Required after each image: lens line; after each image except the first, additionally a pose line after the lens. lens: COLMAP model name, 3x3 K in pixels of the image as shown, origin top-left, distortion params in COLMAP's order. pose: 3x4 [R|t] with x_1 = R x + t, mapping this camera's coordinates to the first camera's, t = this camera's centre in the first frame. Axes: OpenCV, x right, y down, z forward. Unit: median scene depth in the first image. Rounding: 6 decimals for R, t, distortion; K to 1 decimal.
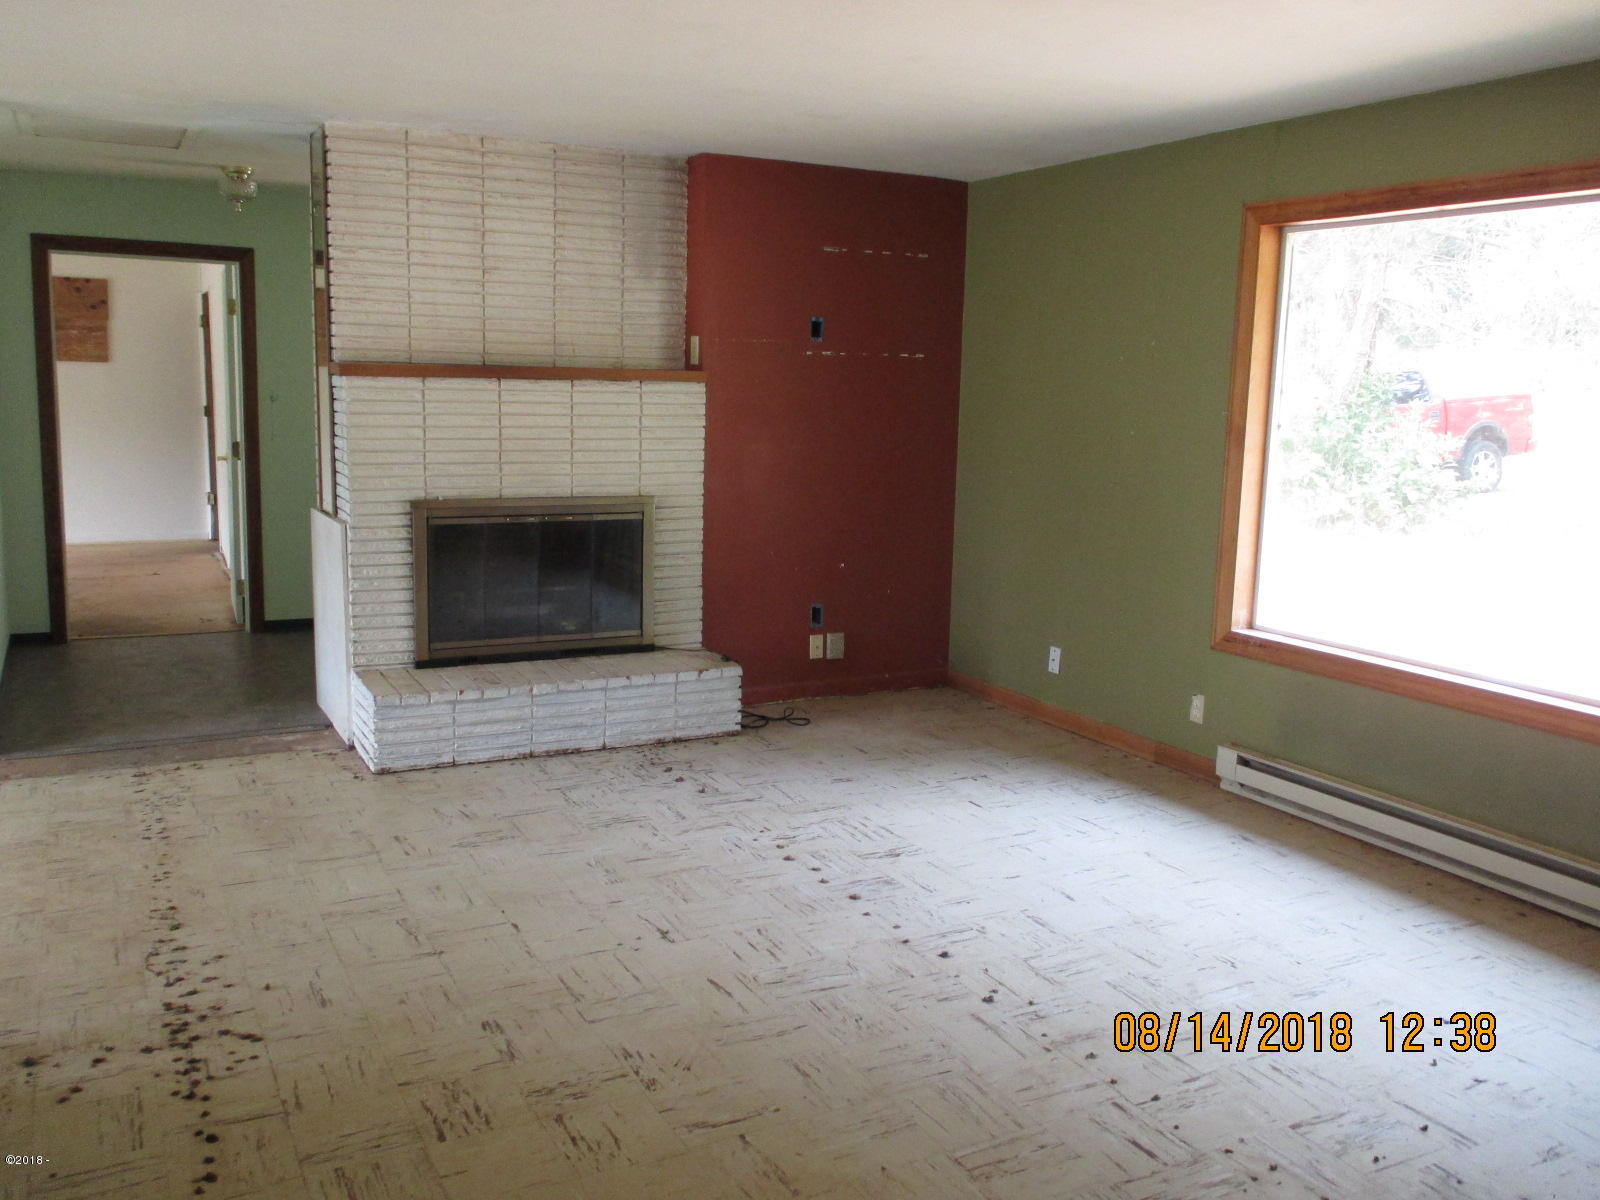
lens RADIAL K [[1340.1, 0, 800.5], [0, 1340.1, 607.4], [0, 0, 1]] dist [-0.017078, 0.007590]
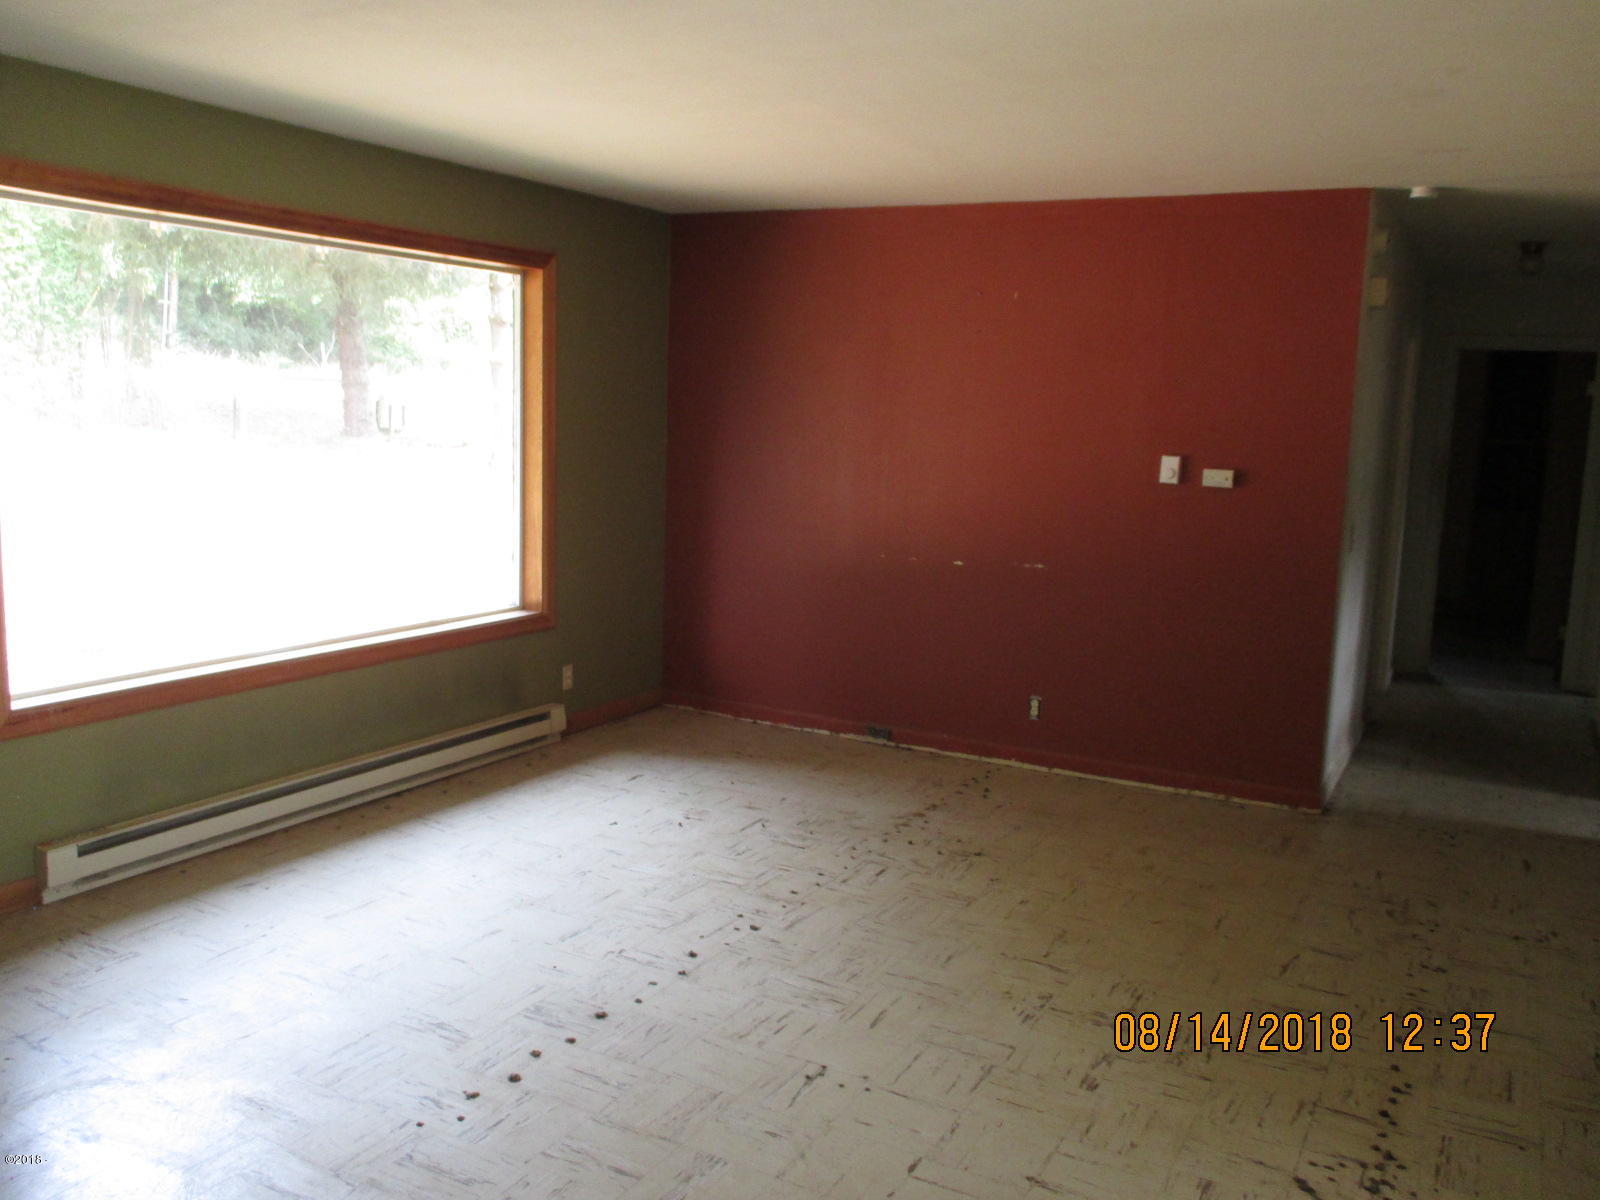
lens RADIAL K [[1340.1, 0, 800.6], [0, 1340.1, 591.3], [0, 0, 1]] dist [-0.017078, 0.007590]
pose [[-0.549275, -0.153753, 0.821375, -0.908465], [0.095986, 0.964813, 0.244791, -0.319680], [-0.830111, 0.213298, -0.515190, 1.671846]]
